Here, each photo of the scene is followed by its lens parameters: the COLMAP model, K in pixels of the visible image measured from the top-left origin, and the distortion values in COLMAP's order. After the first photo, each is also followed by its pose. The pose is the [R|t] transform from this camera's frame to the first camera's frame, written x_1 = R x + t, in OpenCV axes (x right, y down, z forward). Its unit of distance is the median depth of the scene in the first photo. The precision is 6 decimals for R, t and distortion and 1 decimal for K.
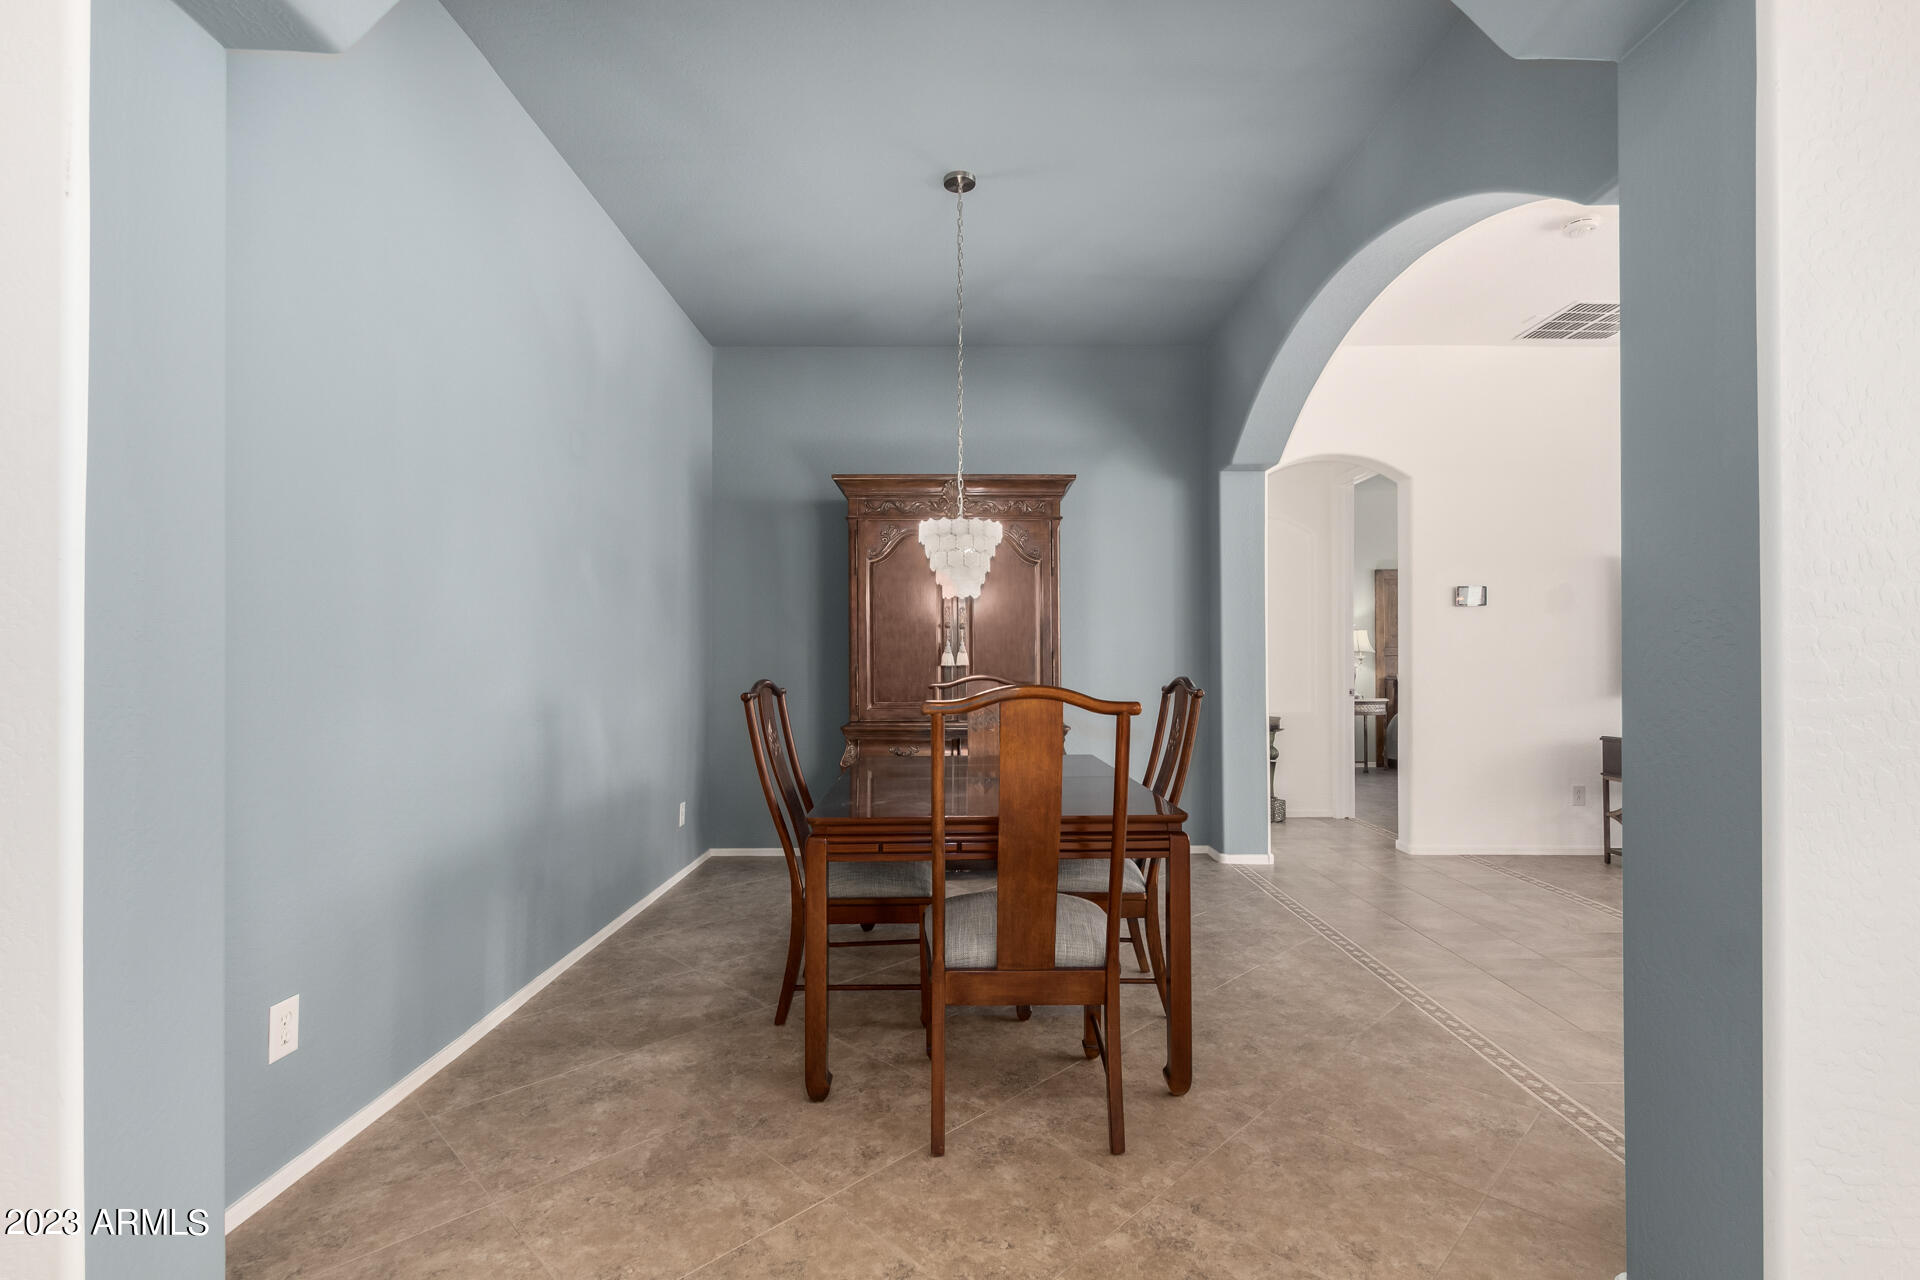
lens RADIAL K [[892.2, 0, 952.8], [0, 892.2, 650.0], [0, 0, 1]] dist [0.010378, -0.001765]
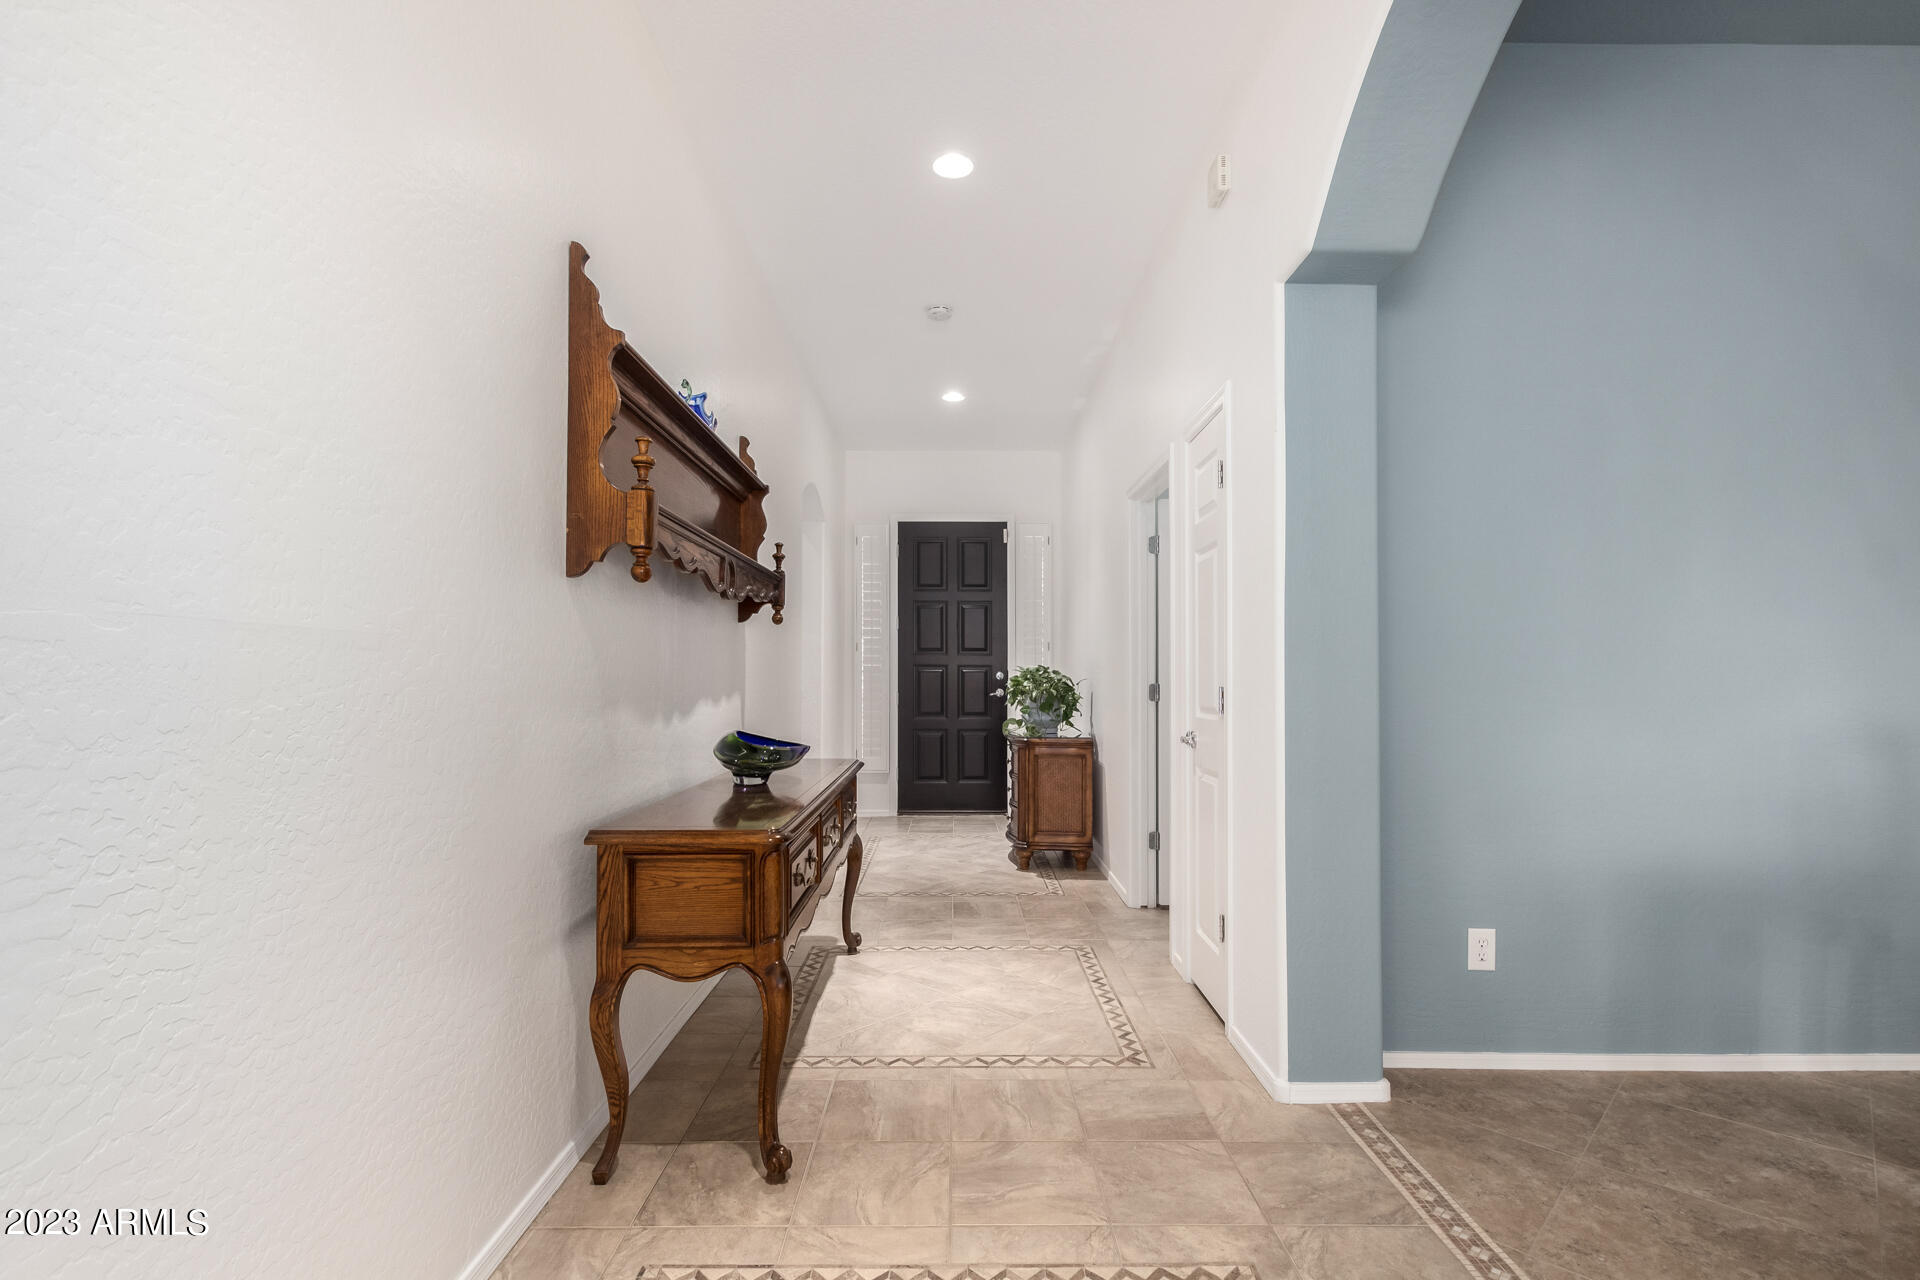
lens RADIAL K [[892.2, 0, 962.8], [0, 892.2, 647.9], [0, 0, 1]] dist [0.010378, -0.001765]
pose [[0.003051, -0.030604, -0.999527, 0.602513], [0.007462, 0.999504, -0.030580, 0.005267], [0.999968, -0.007365, 0.003278, 0.218514]]
